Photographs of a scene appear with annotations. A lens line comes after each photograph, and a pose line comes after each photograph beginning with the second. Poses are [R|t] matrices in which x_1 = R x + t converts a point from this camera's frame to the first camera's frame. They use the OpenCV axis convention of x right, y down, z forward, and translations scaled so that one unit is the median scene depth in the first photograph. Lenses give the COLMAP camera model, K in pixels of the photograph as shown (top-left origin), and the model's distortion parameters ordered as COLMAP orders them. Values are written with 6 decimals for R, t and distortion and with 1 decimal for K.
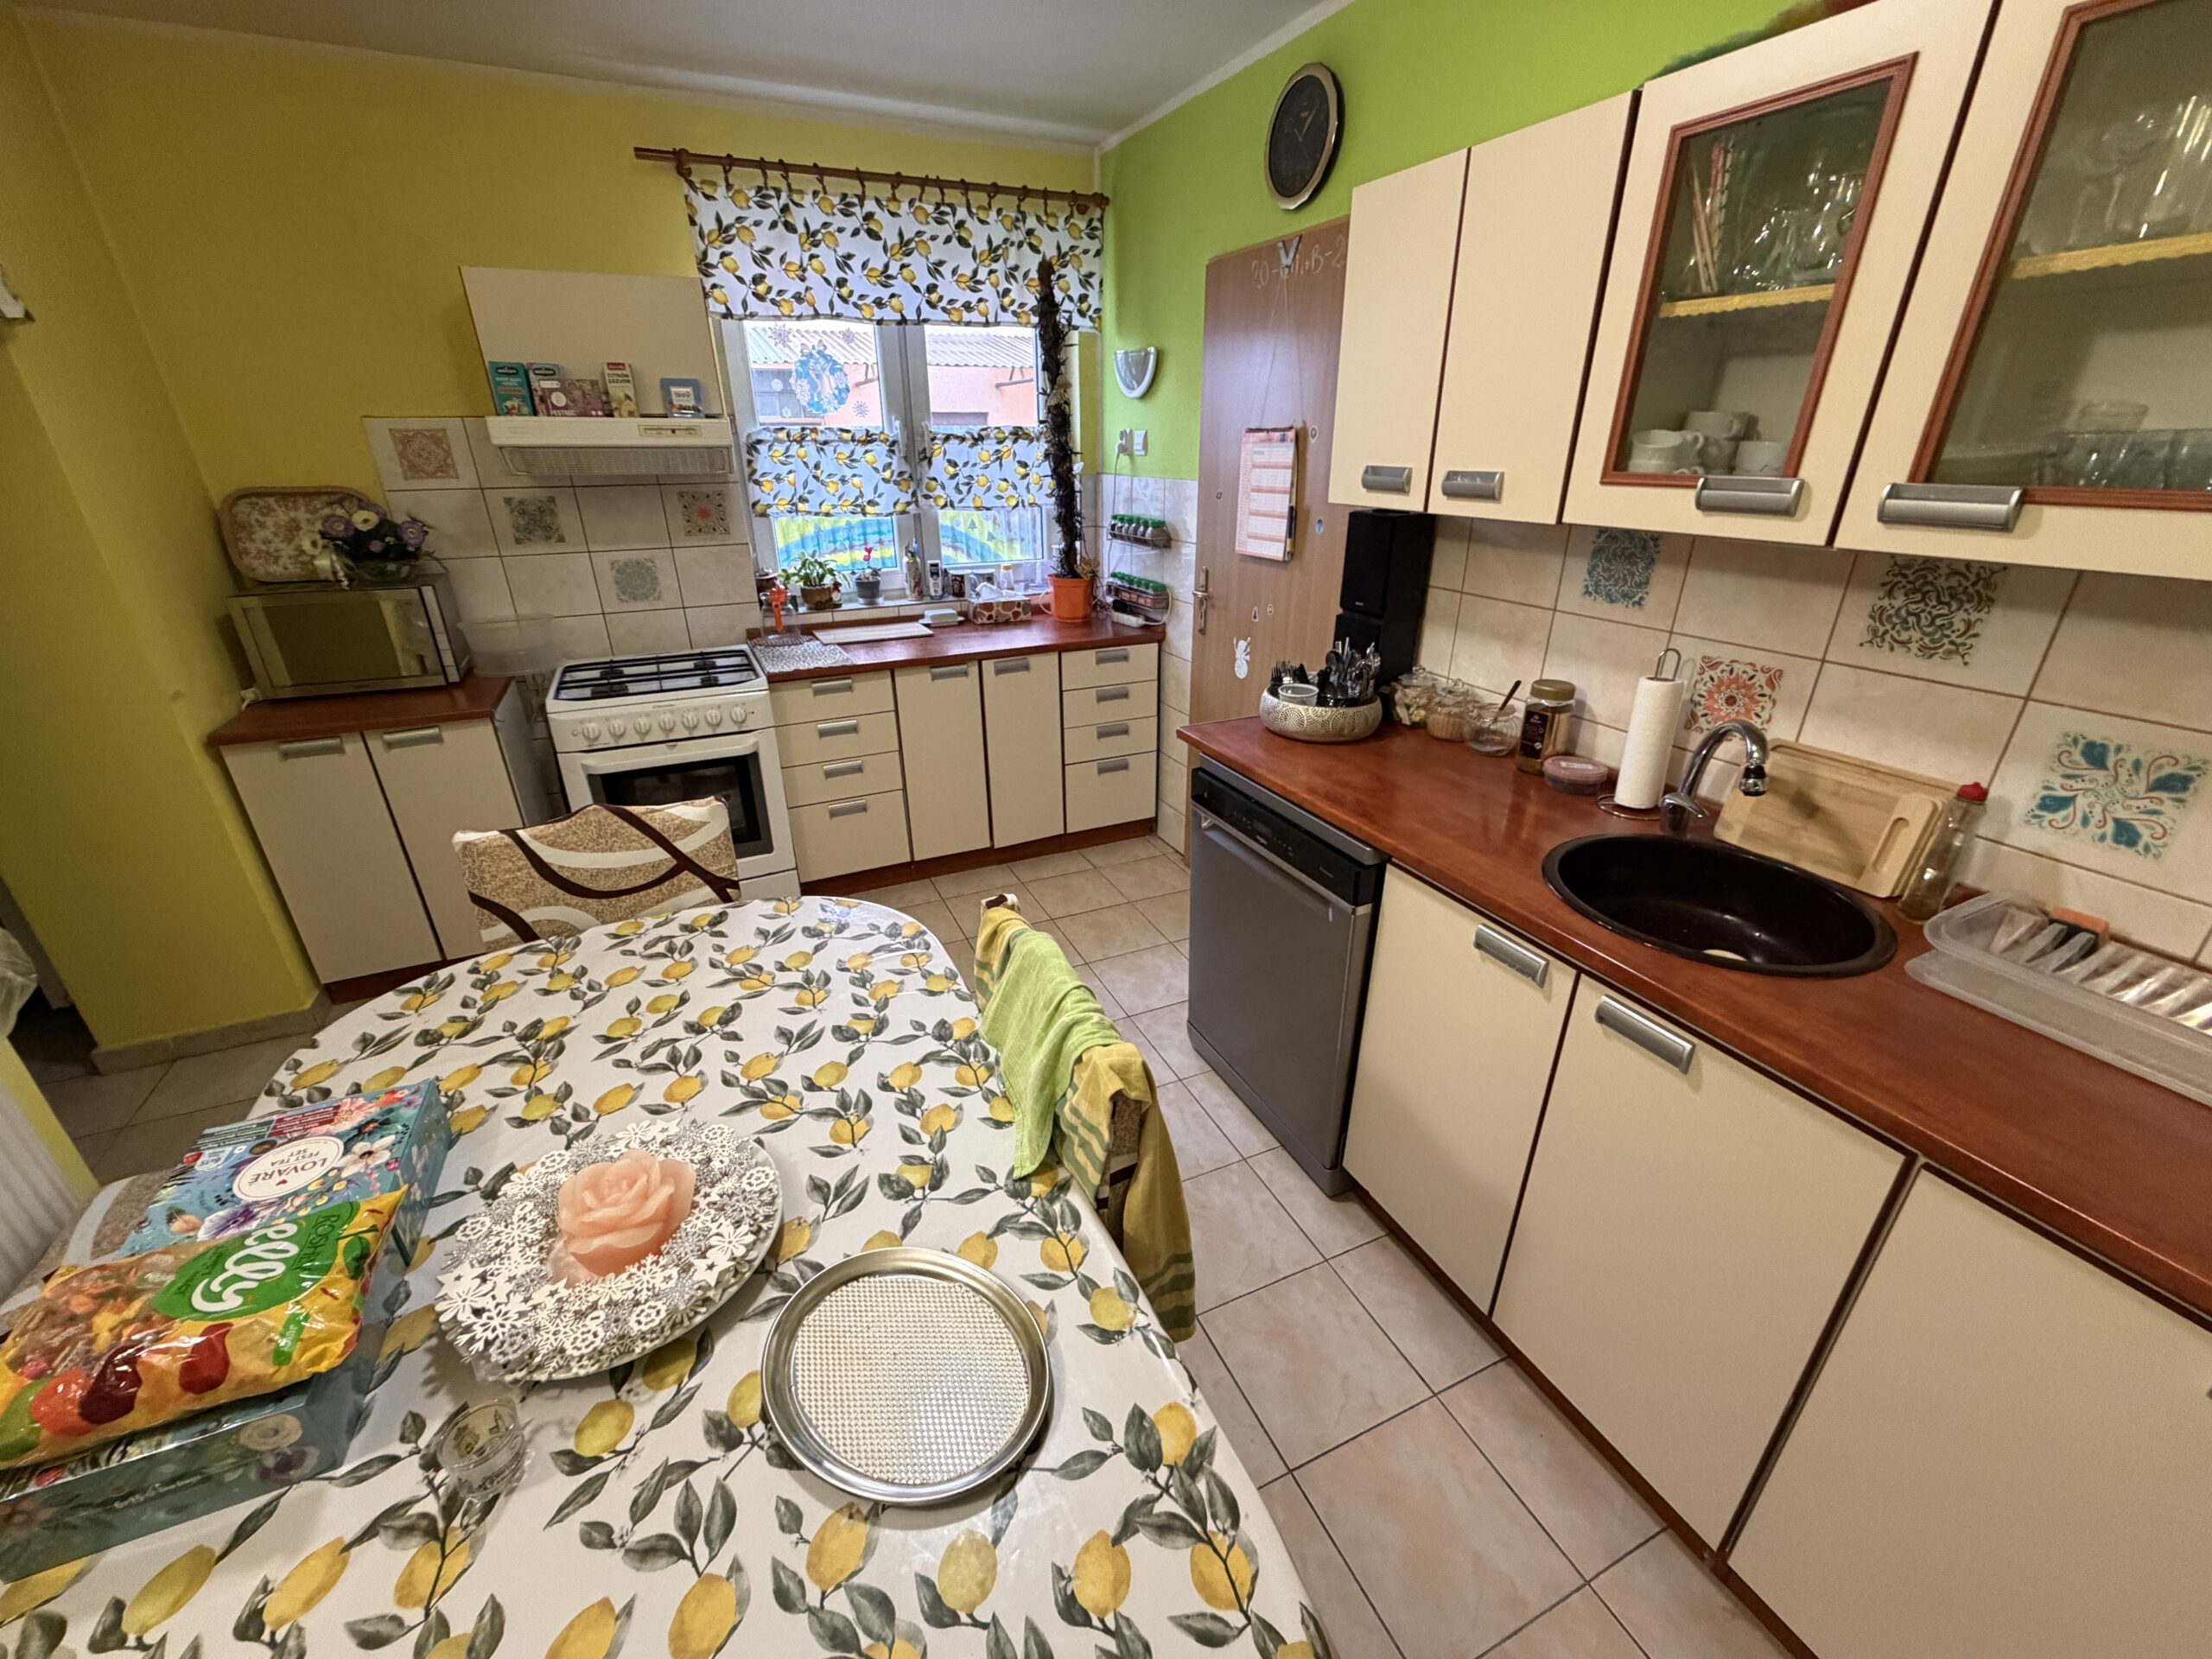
lens RADIAL K [[883.0, 0, 1101.0], [0, 883.0, 832.8], [0, 0, 1]] dist [-0.000693, -0.000023]
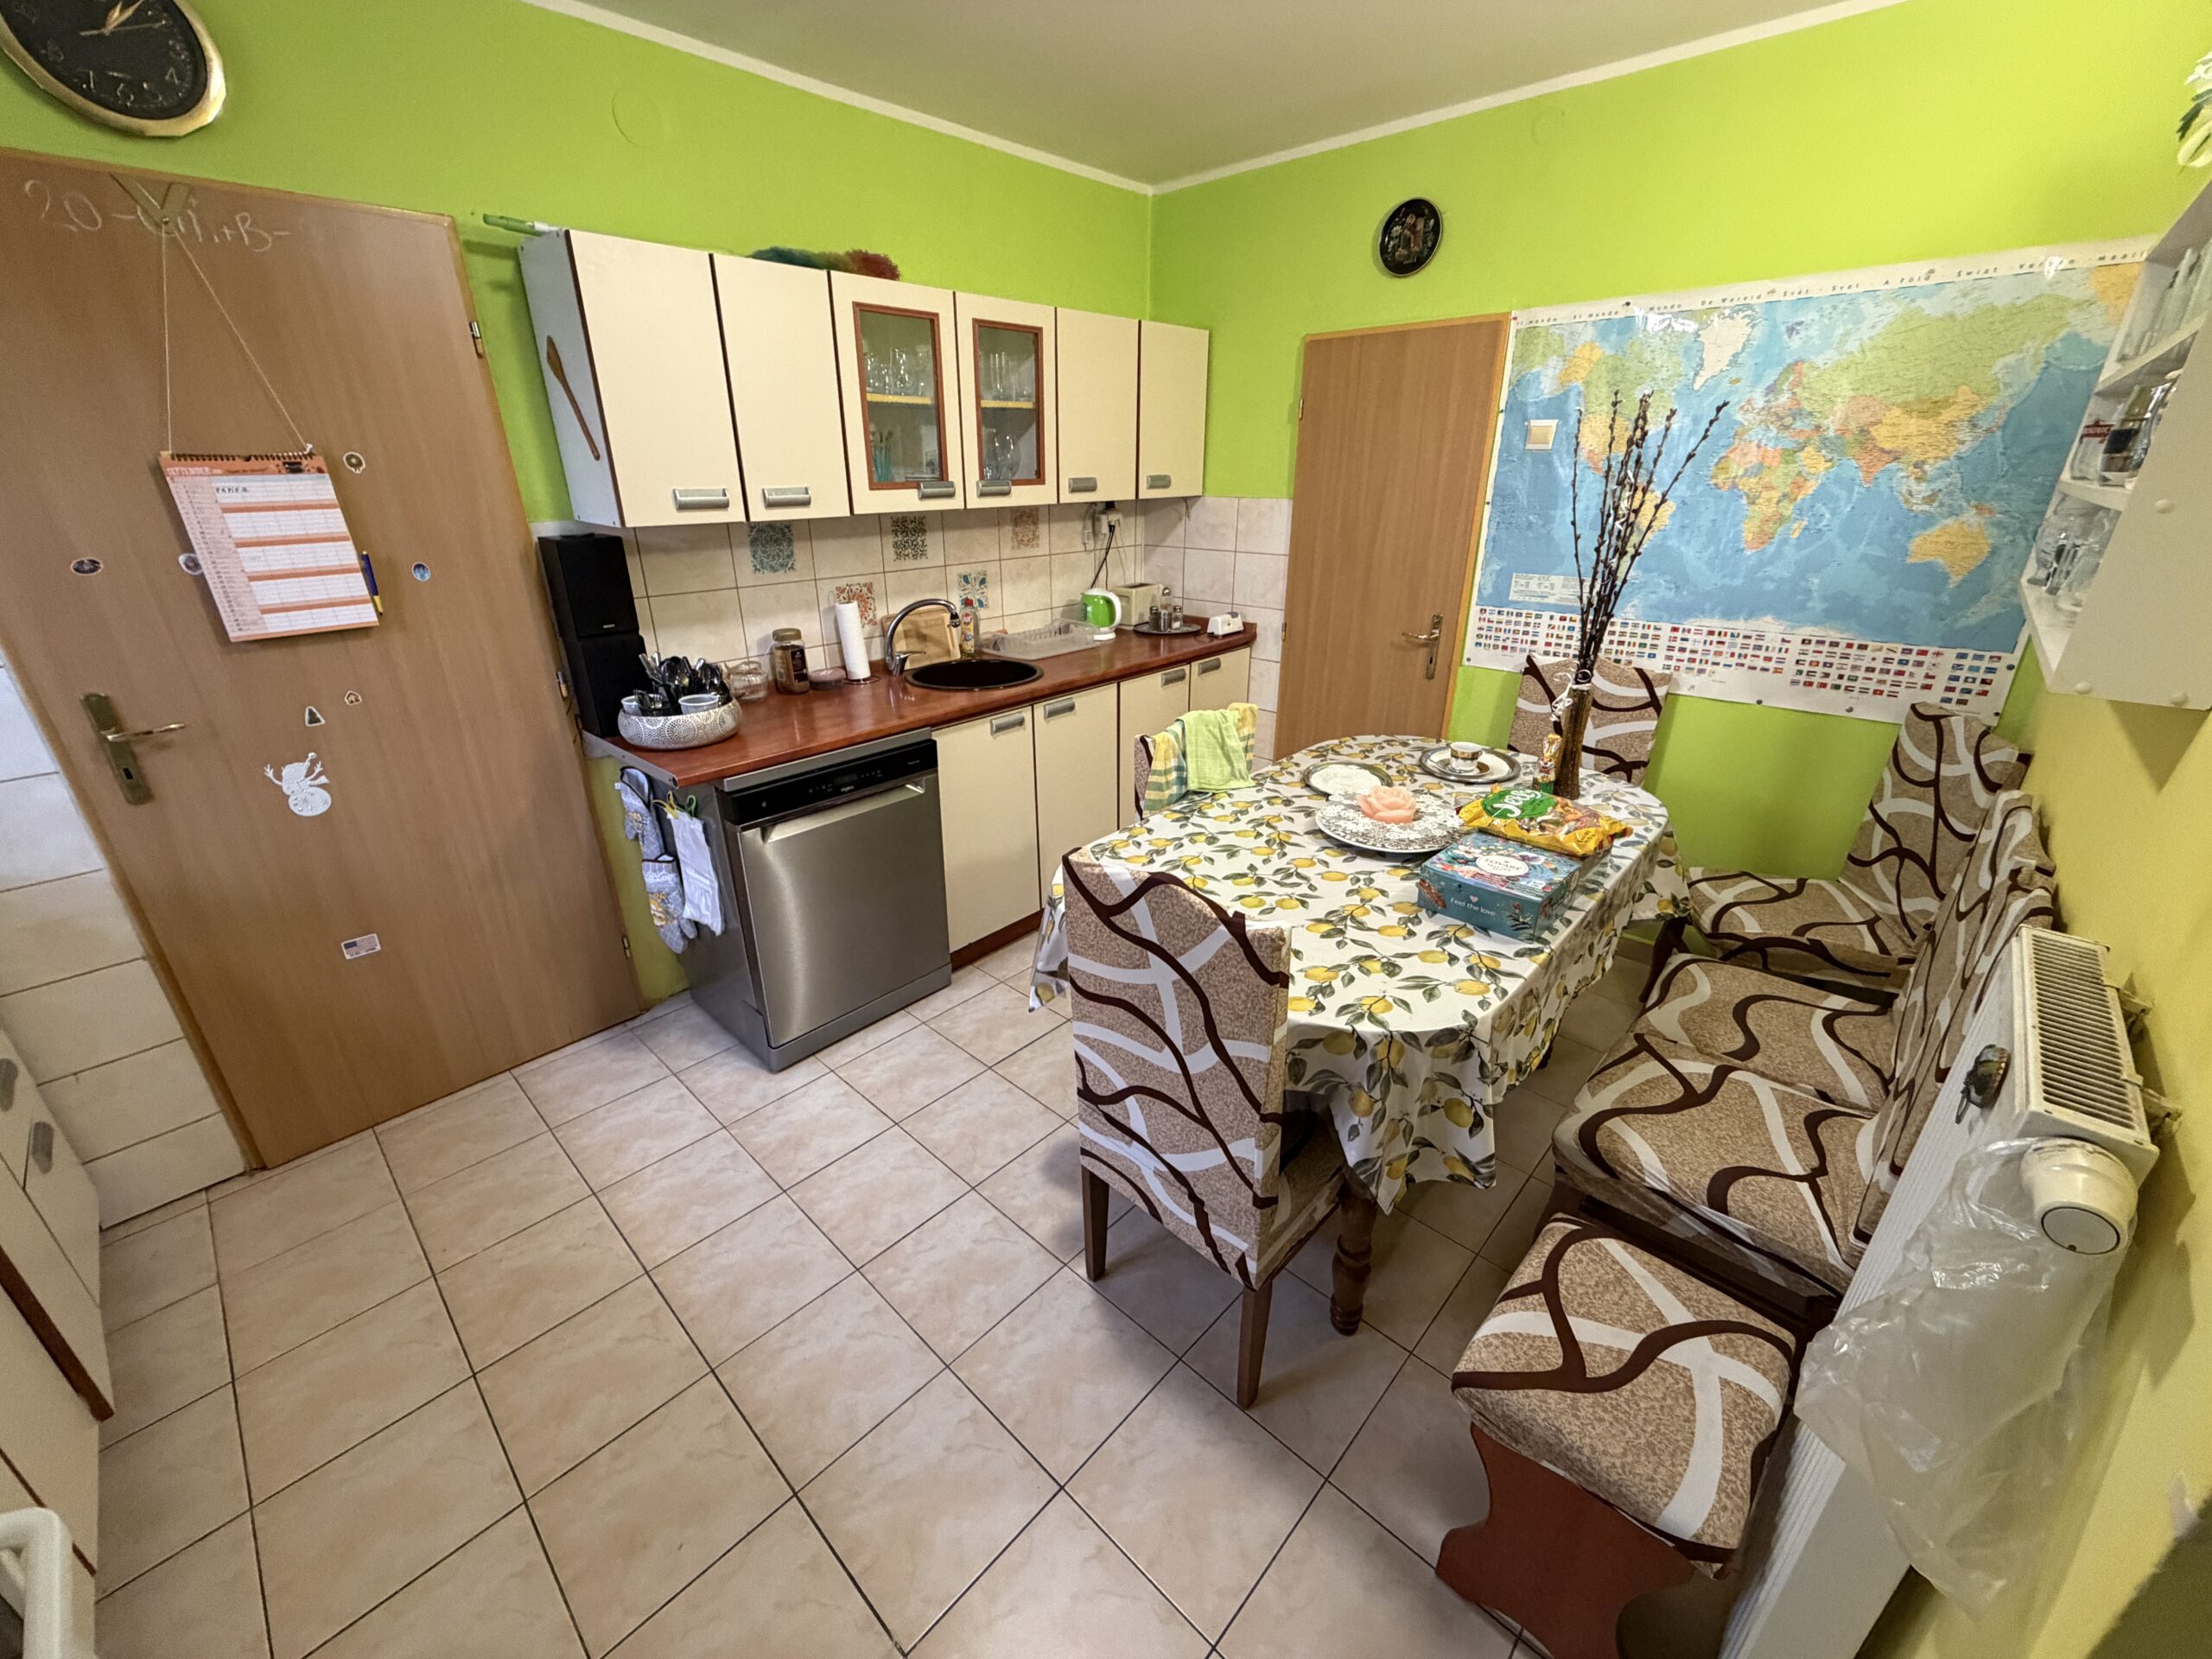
lens RADIAL K [[883.0, 0, 1102.2], [0, 883.0, 828.0], [0, 0, 1]] dist [-0.000693, -0.000023]
pose [[-0.378537, -0.347808, 0.857752, -1.513502], [0.385646, 0.783178, 0.487760, -0.608174], [-0.841420, 0.515424, -0.162331, 1.381841]]
